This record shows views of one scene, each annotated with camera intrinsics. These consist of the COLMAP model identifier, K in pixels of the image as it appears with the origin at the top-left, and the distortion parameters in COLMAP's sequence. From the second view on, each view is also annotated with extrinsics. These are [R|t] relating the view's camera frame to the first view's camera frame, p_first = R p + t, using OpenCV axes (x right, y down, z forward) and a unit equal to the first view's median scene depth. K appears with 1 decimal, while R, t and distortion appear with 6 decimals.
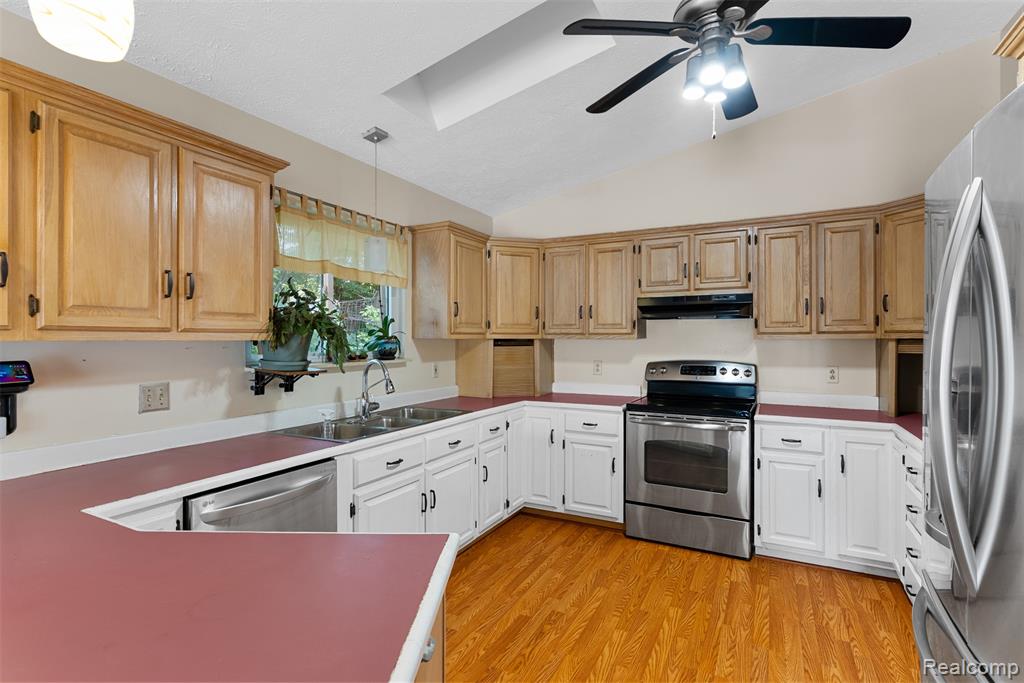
lens RADIAL K [[498.3, 0, 507.0], [0, 498.3, 341.0], [0, 0, 1]] dist [-0.011254, 0.001281]
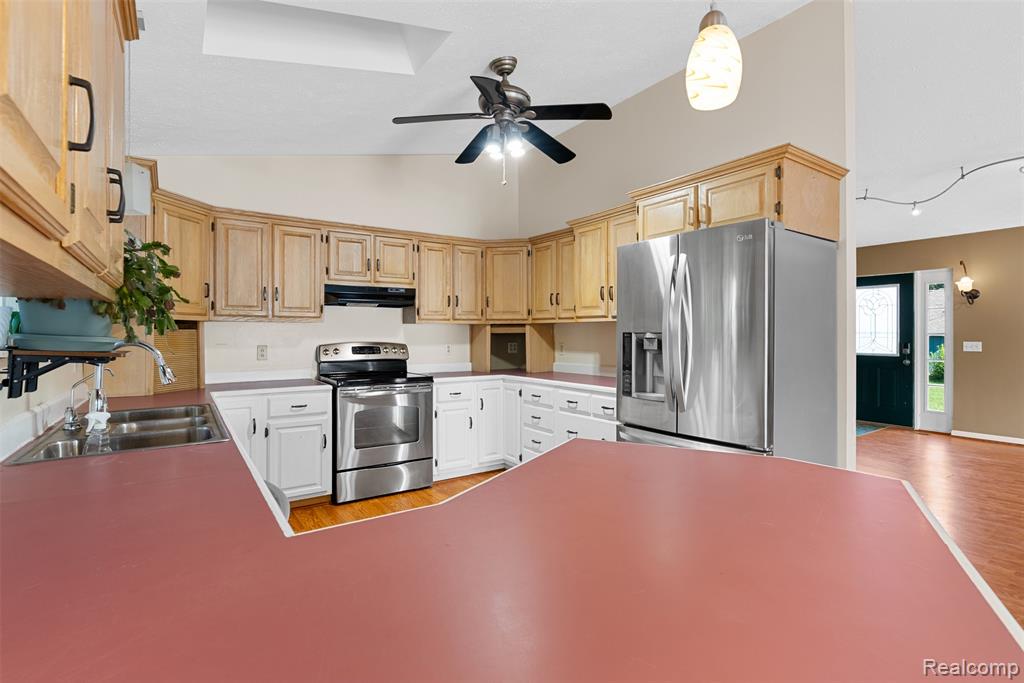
lens RADIAL K [[488.0, 0, 512.7], [0, 488.0, 336.7], [0, 0, 1]] dist [0.000906, 0.000731]
pose [[0.461189, -0.003807, 0.887294, -0.535263], [0.007984, 0.999968, 0.000141, 0.032927], [-0.887266, 0.007019, 0.461205, 0.175612]]
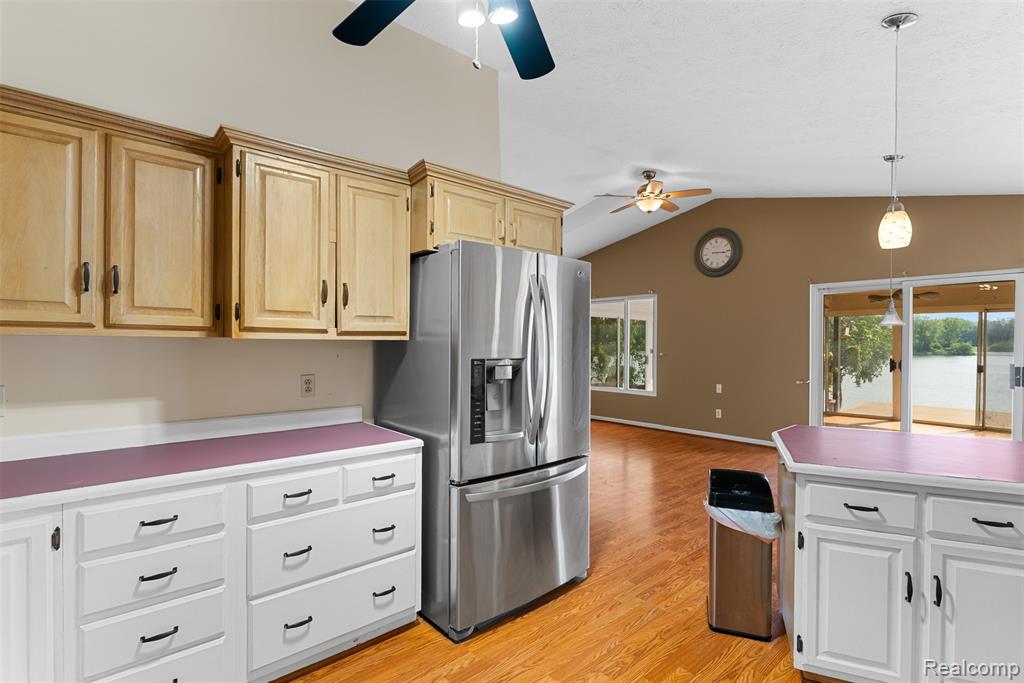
lens RADIAL K [[488.0, 0, 510.2], [0, 488.0, 346.3], [0, 0, 1]] dist [0.000906, 0.000731]
pose [[-0.933438, -0.007410, 0.358662, 0.058741], [-0.001536, 0.999860, 0.016660, -0.001384], [-0.358735, 0.015001, -0.933319, 0.999537]]
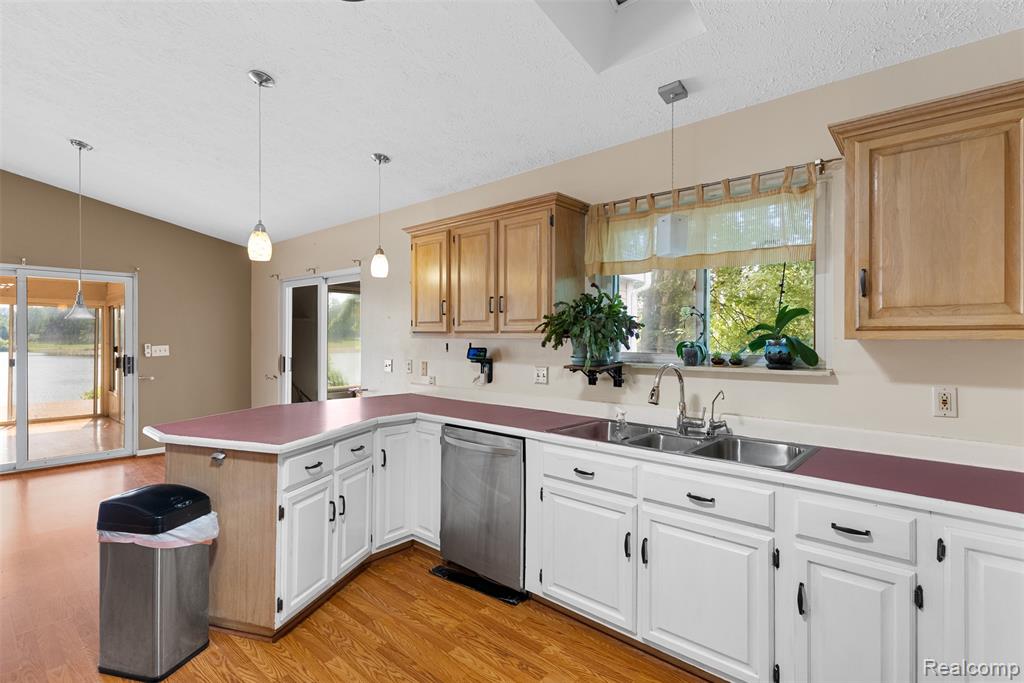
lens RADIAL K [[488.0, 0, 519.3], [0, 488.0, 336.4], [0, 0, 1]] dist [0.000906, 0.000731]
pose [[-0.223614, -0.003701, -0.974671, 0.502888], [-0.010360, 0.999945, -0.001420, -0.003218], [0.974623, 0.009780, -0.223640, 0.805838]]
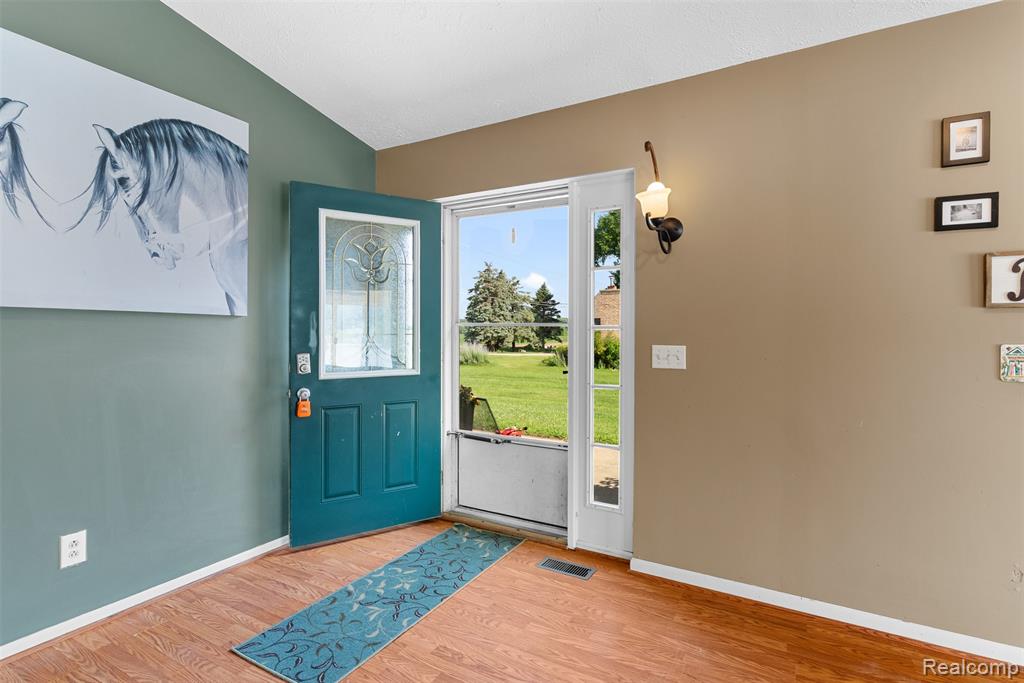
lens RADIAL K [[498.3, 0, 509.5], [0, 498.3, 331.3], [0, 0, 1]] dist [-0.011254, 0.001281]
pose [[0.036999, -0.001075, 0.999315, 1.058531], [0.007166, 0.999974, 0.000811, 0.041474], [-0.999290, 0.007131, 0.037006, -0.276580]]
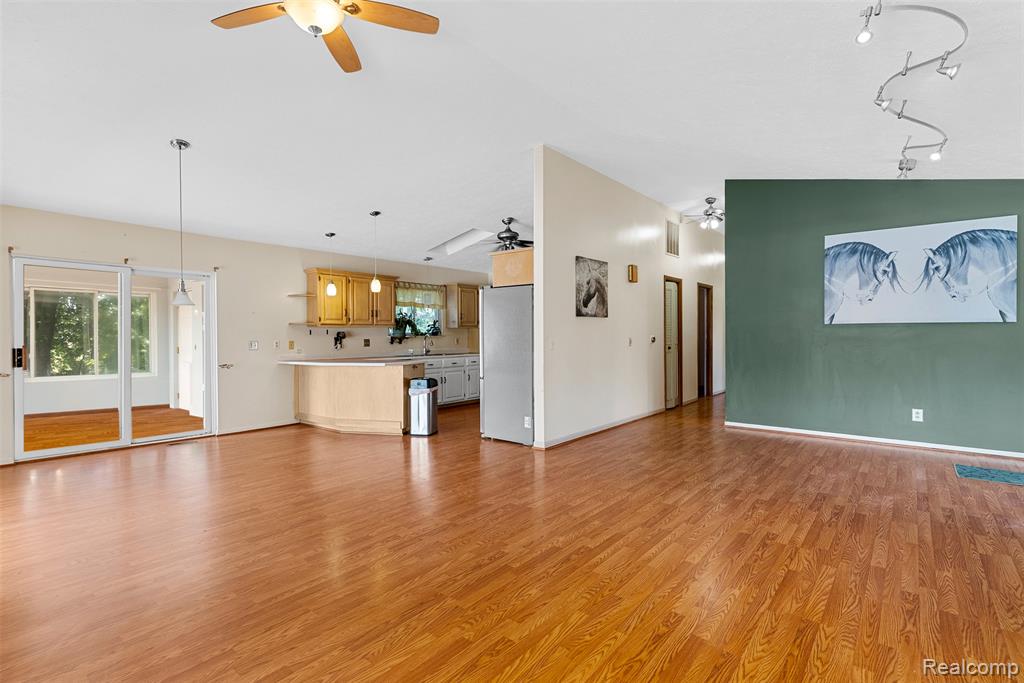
lens RADIAL K [[488.0, 0, 509.3], [0, 488.0, 341.1], [0, 0, 1]] dist [0.000906, 0.000731]
pose [[0.979248, -0.004240, -0.202619, 0.688282], [0.005290, 0.999975, 0.004639, 0.055881], [0.202594, -0.005615, 0.979247, -1.505681]]
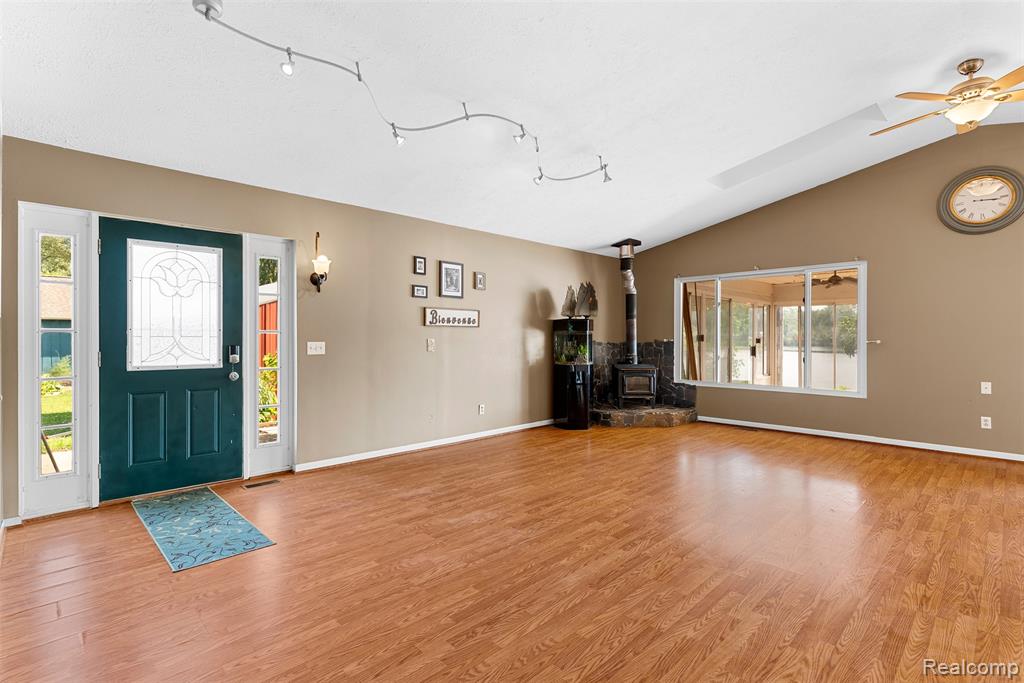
lens RADIAL K [[488.0, 0, 509.0], [0, 488.0, 338.4], [0, 0, 1]] dist [0.000906, 0.000731]
pose [[-0.951362, -0.004197, 0.308047, 0.891179], [0.000268, 0.999896, 0.014451, 0.036054], [-0.308075, 0.013831, -0.951262, 0.627885]]
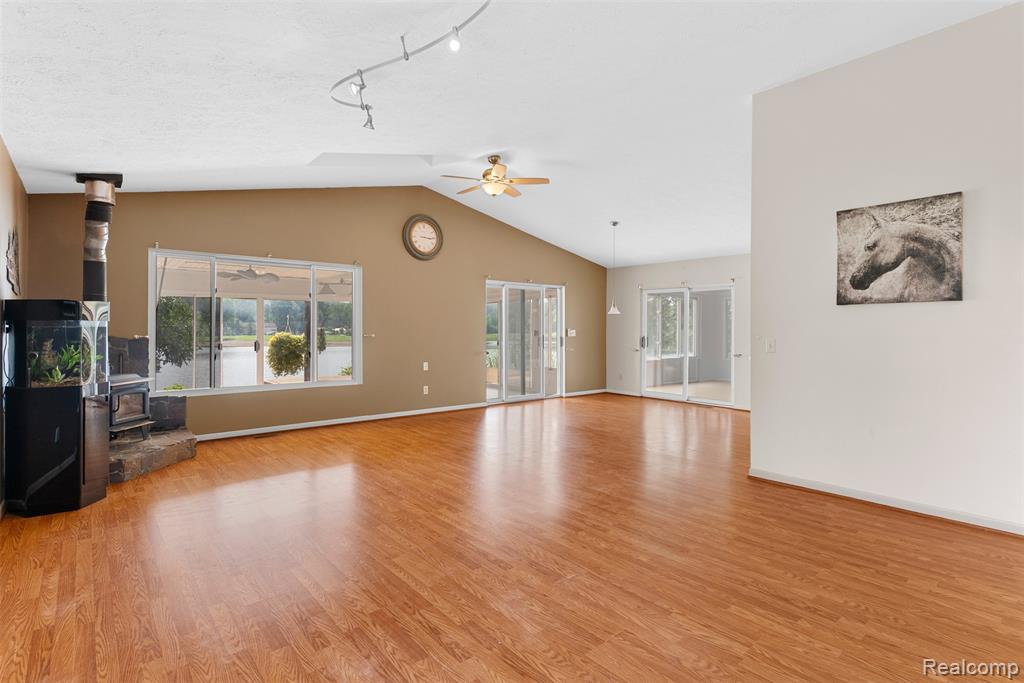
lens RADIAL K [[498.3, 0, 507.2], [0, 498.3, 333.2], [0, 0, 1]] dist [-0.011254, 0.001281]
pose [[-0.371493, 0.001723, -0.928434, 1.885485], [-0.011153, 0.999918, 0.006319, 0.043000], [0.928369, 0.012703, -0.371443, -0.065806]]
